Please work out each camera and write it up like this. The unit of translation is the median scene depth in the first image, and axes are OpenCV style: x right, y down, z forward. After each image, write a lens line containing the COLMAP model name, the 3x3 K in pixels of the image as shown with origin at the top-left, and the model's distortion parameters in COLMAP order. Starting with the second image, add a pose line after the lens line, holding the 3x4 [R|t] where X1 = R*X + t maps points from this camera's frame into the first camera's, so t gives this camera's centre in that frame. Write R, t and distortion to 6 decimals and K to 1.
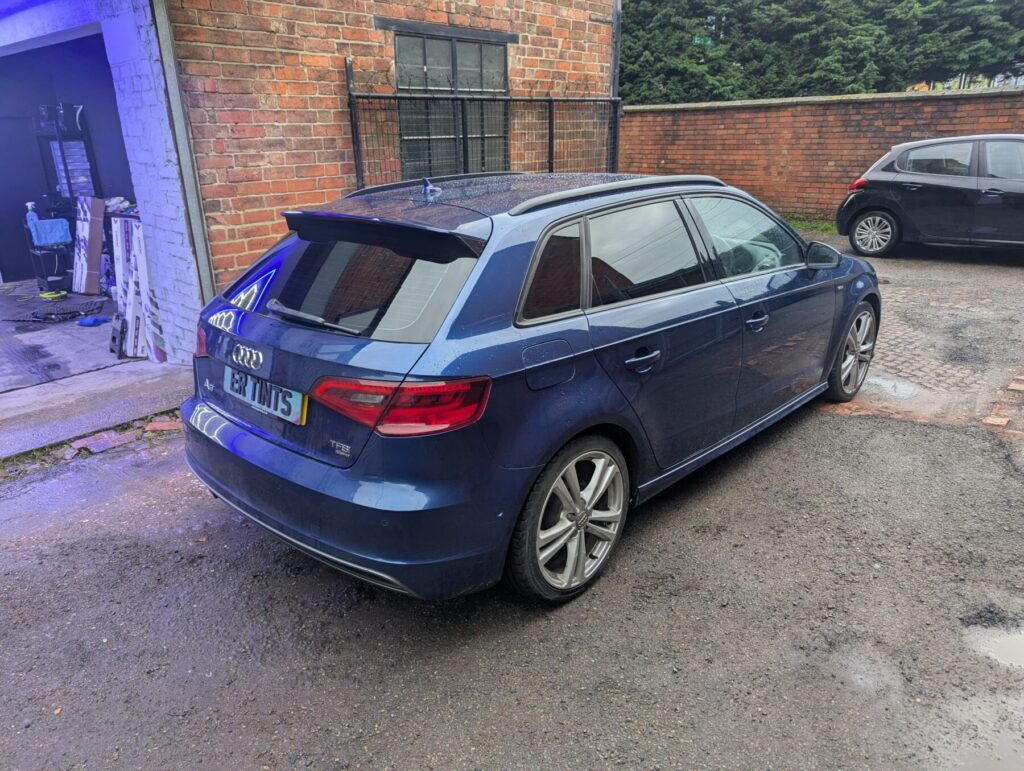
lens RADIAL K [[723.4, 0, 505.5], [0, 723.4, 386.1], [0, 0, 1]] dist [0.064257, -0.054441]
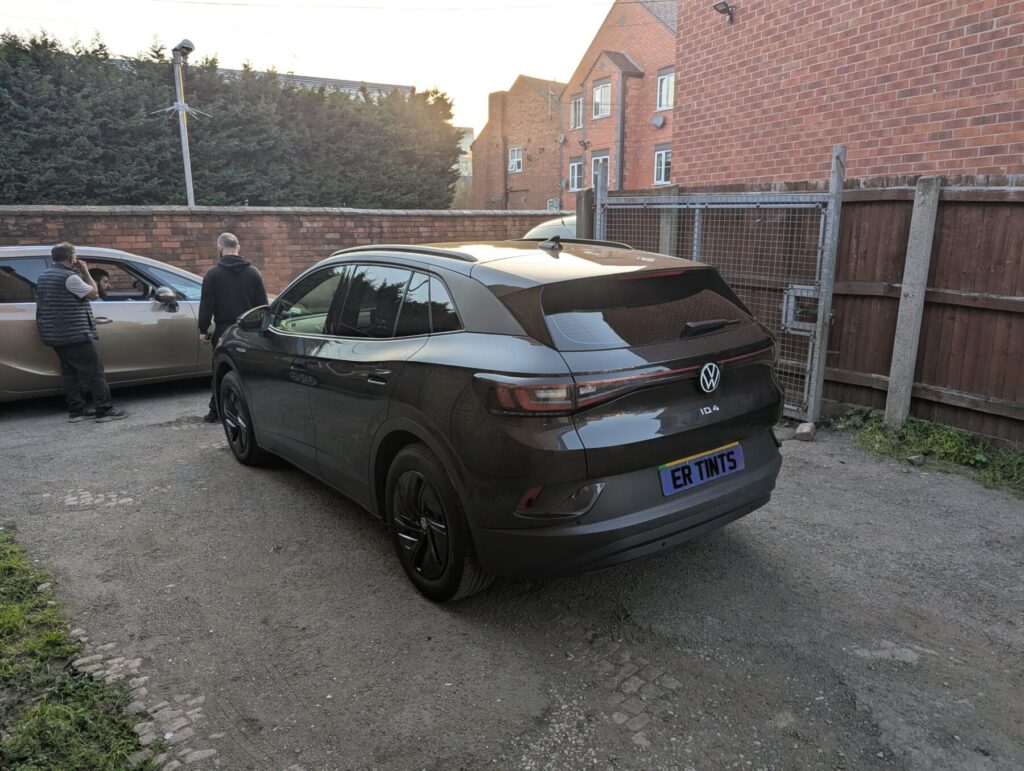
lens RADIAL K [[708.9, 0, 527.0], [0, 708.9, 382.0], [0, 0, 1]] dist [0.059050, -0.052221]
pose [[0.125041, -0.189597, 0.973867, -0.207552], [0.335330, 0.931884, 0.138369, -0.146031], [-0.933766, 0.309265, 0.180101, 0.411558]]
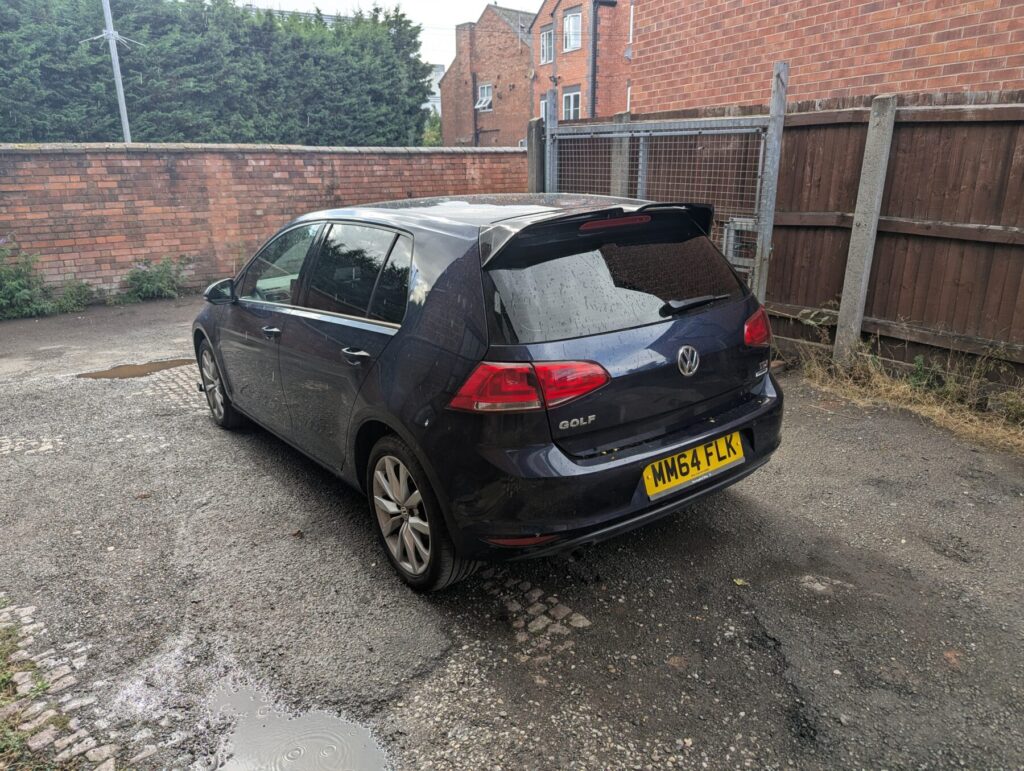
lens RADIAL K [[710.2, 0, 515.7], [0, 710.2, 391.4], [0, 0, 1]] dist [0.058418, -0.053291]
pose [[0.109188, -0.272214, 0.956022, -0.189518], [0.344103, 0.912657, 0.220566, -0.127946], [-0.932562, 0.304887, 0.193321, 0.390999]]
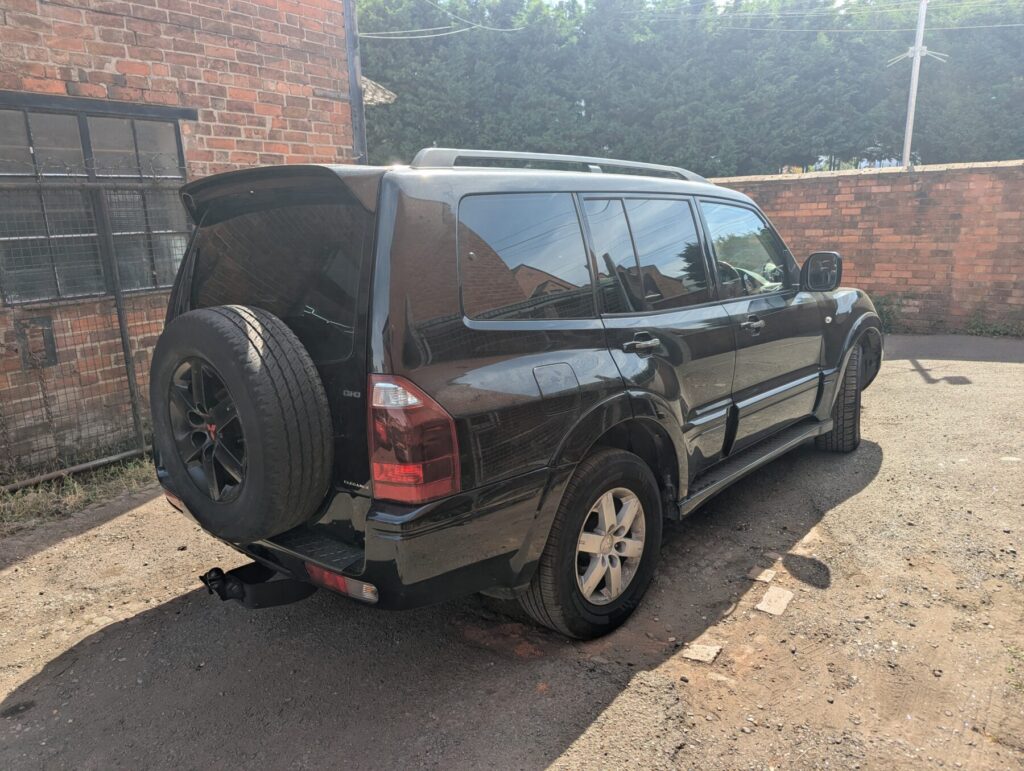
lens RADIAL K [[723.2, 0, 509.9], [0, 723.2, 389.8], [0, 0, 1]] dist [0.075614, -0.074960]
pose [[0.994484, -0.030370, 0.100400, 0.171233], [0.039399, 0.995233, -0.089212, -0.057335], [-0.097212, 0.092676, 0.990939, 0.126087]]
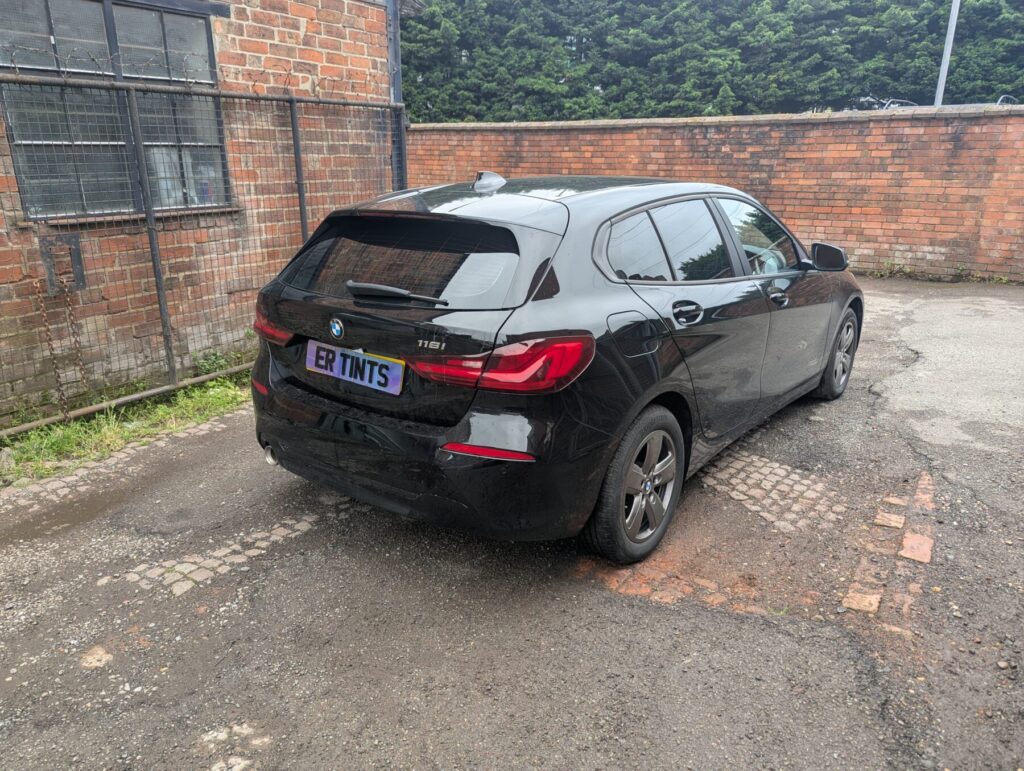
lens RADIAL K [[722.7, 0, 513.0], [0, 722.7, 392.0], [0, 0, 1]] dist [0.059438, -0.053099]
pose [[0.988182, -0.026545, 0.150968, 0.110502], [0.029366, 0.999433, -0.016484, -0.053406], [-0.150445, 0.020722, 0.988401, 0.165345]]
